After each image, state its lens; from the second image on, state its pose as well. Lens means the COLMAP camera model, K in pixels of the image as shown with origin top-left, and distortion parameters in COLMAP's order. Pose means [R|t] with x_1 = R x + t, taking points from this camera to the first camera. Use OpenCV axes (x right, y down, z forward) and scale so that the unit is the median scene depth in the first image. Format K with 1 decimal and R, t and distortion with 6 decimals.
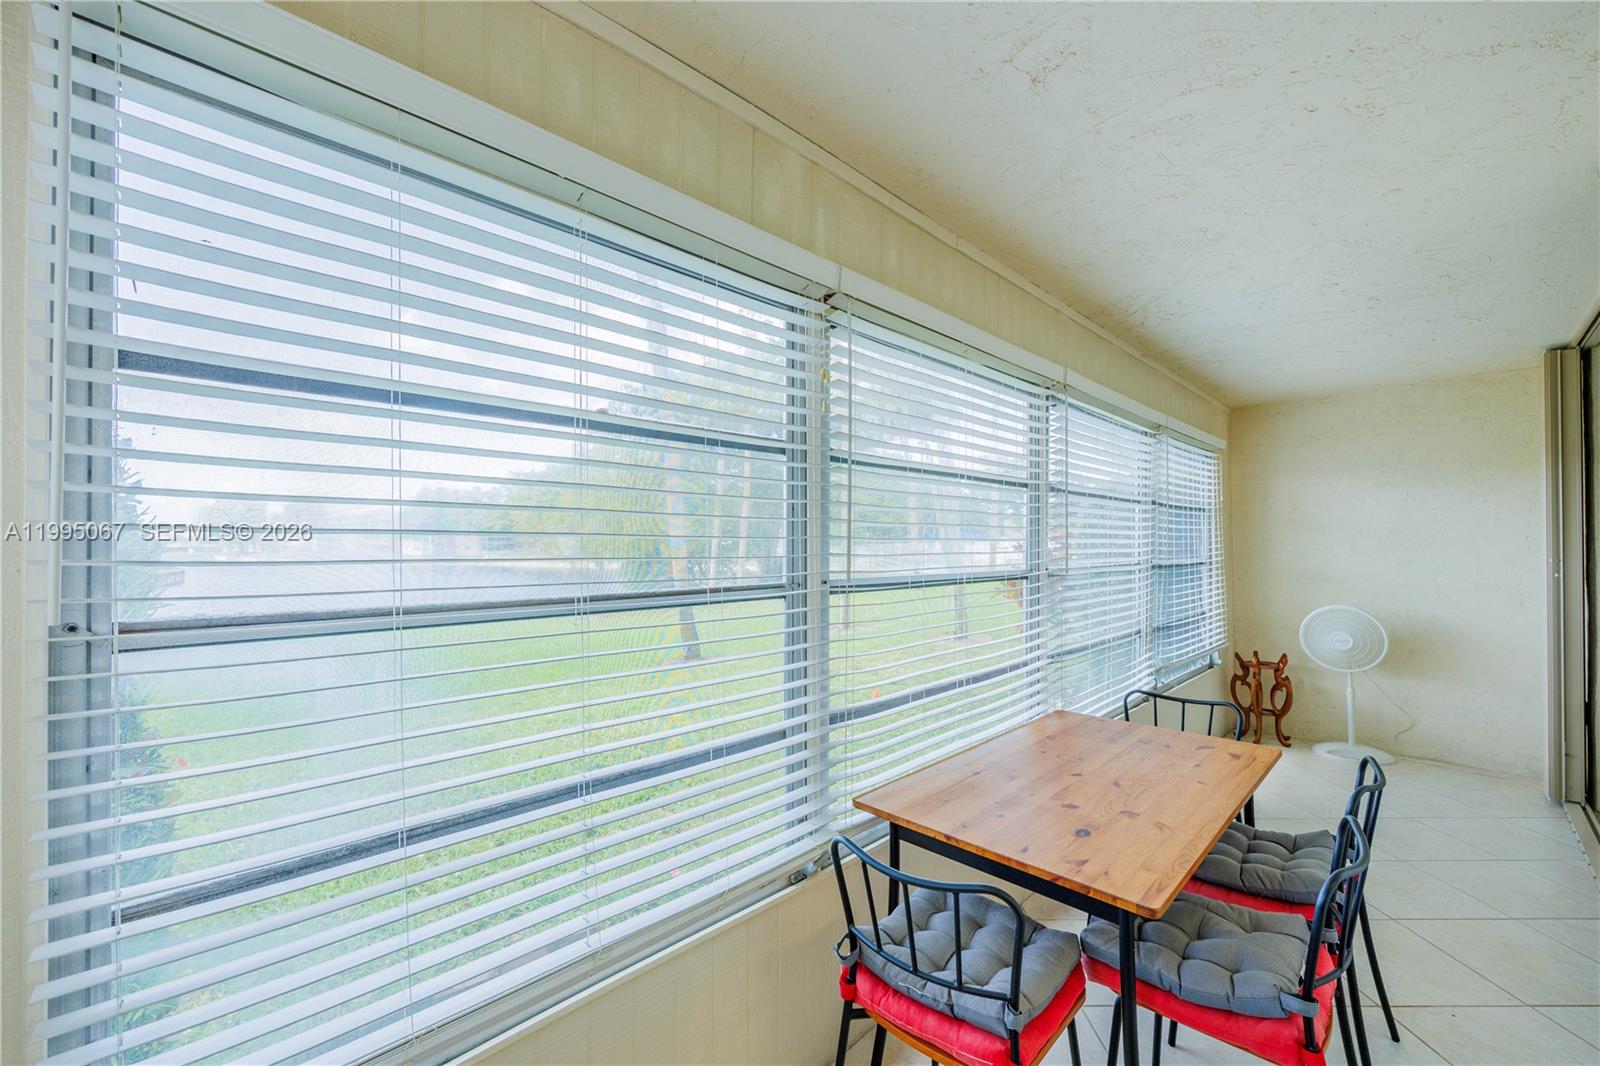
lens RADIAL K [[658.5, 0, 801.7], [0, 658.5, 535.8], [0, 0, 1]] dist [0.002248, 0.000211]
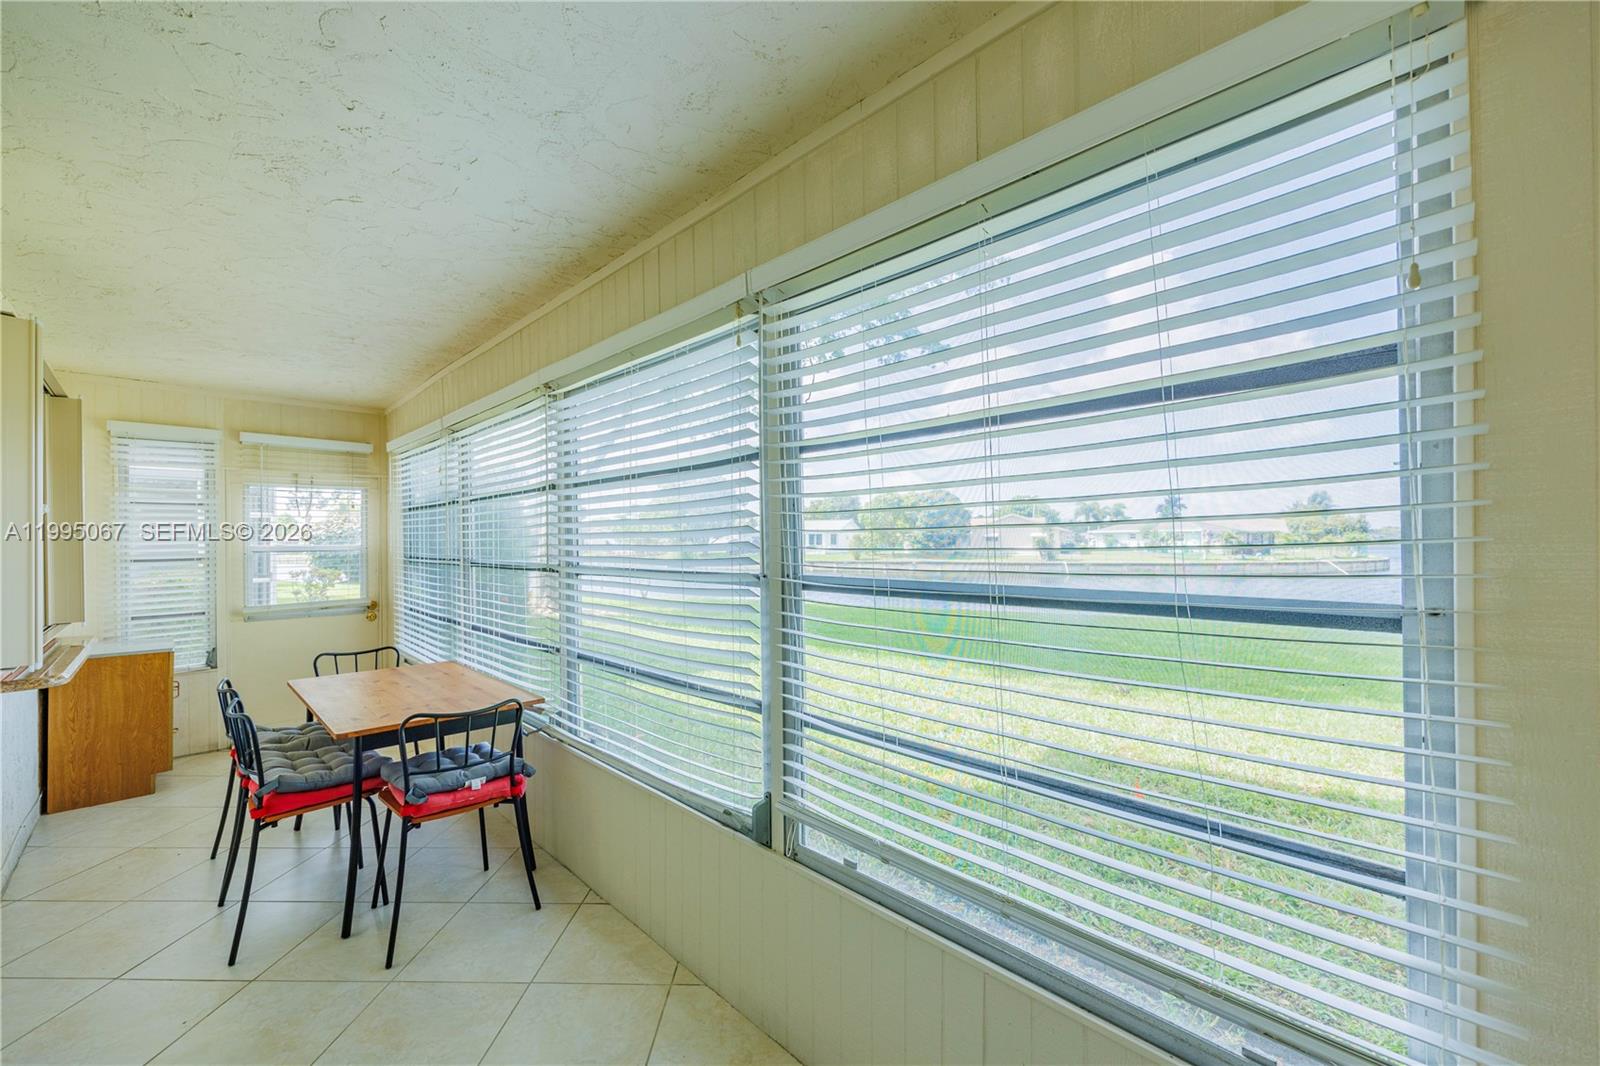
lens RADIAL K [[648.6, 0, 801.0], [0, 648.6, 537.5], [0, 0, 1]] dist [-0.002000, 0.000156]
pose [[-0.019235, -0.003740, -0.999808, 1.871240], [0.029635, 0.999551, -0.004309, 0.027308], [0.999376, -0.029713, -0.019115, 1.893057]]
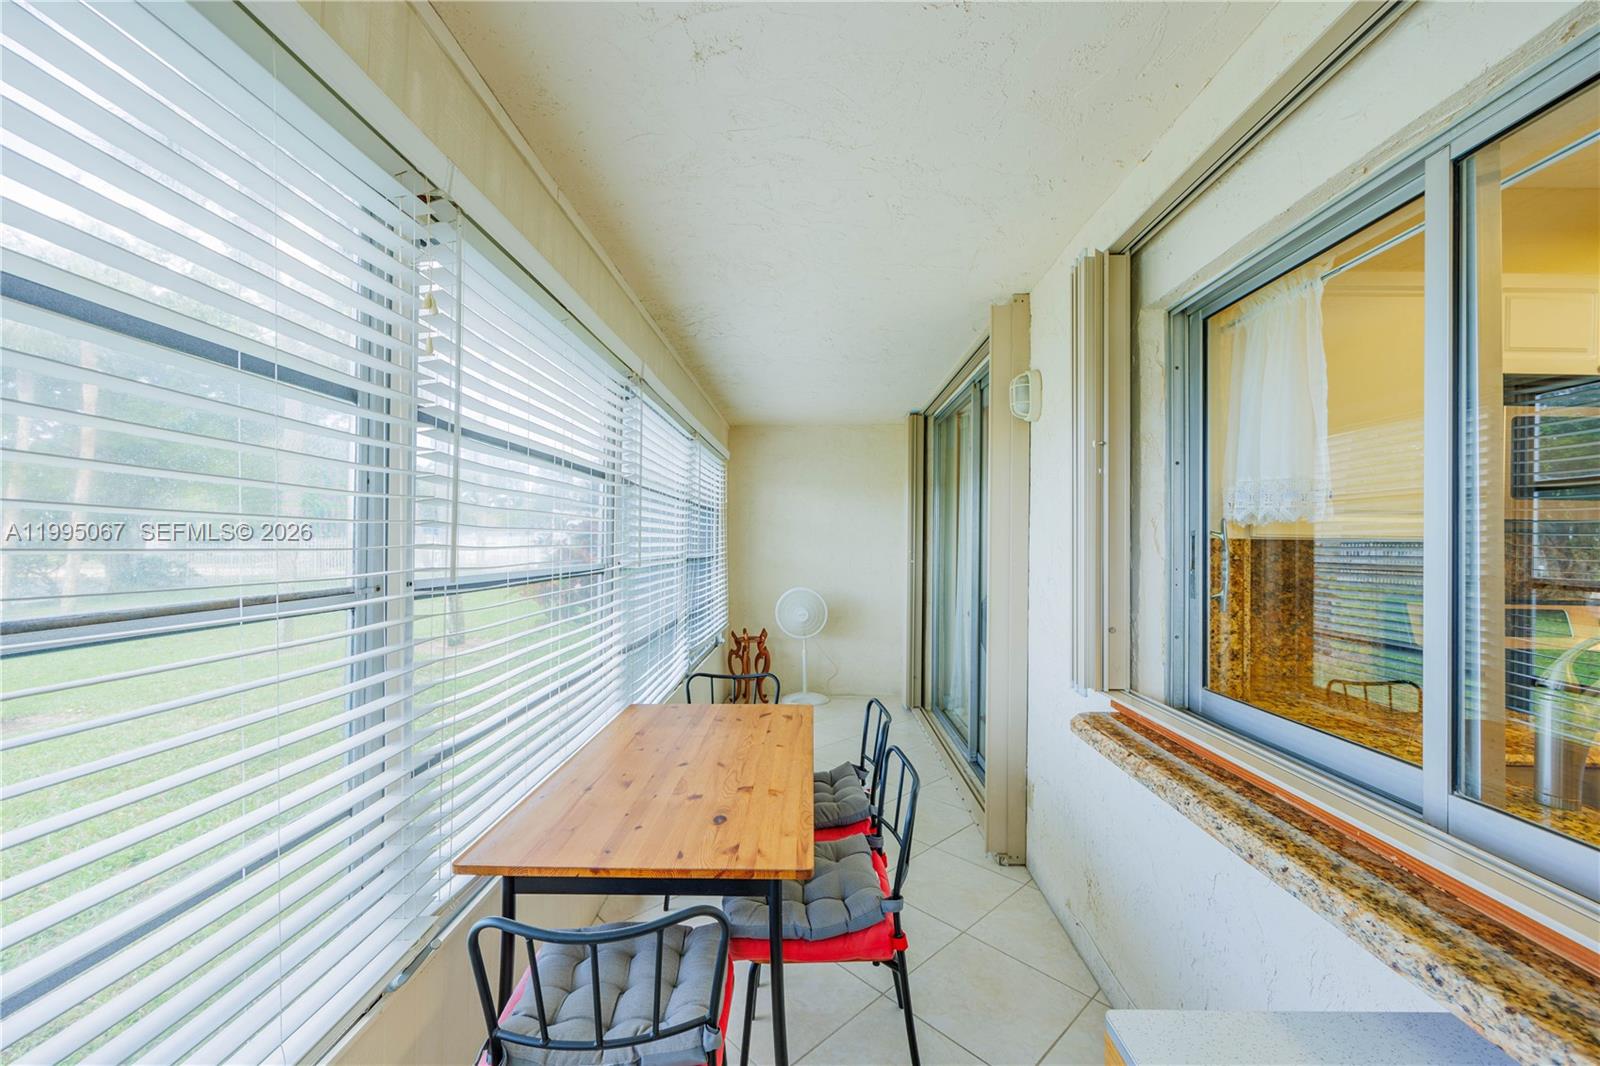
lens RADIAL K [[648.6, 0, 801.0], [0, 648.6, 537.5], [0, 0, 1]] dist [-0.002000, 0.000156]
pose [[0.711744, 0.011101, 0.702351, -0.162563], [-0.016331, 0.999866, 0.000746, 0.010798], [-0.702249, -0.012001, 0.711830, 0.174090]]
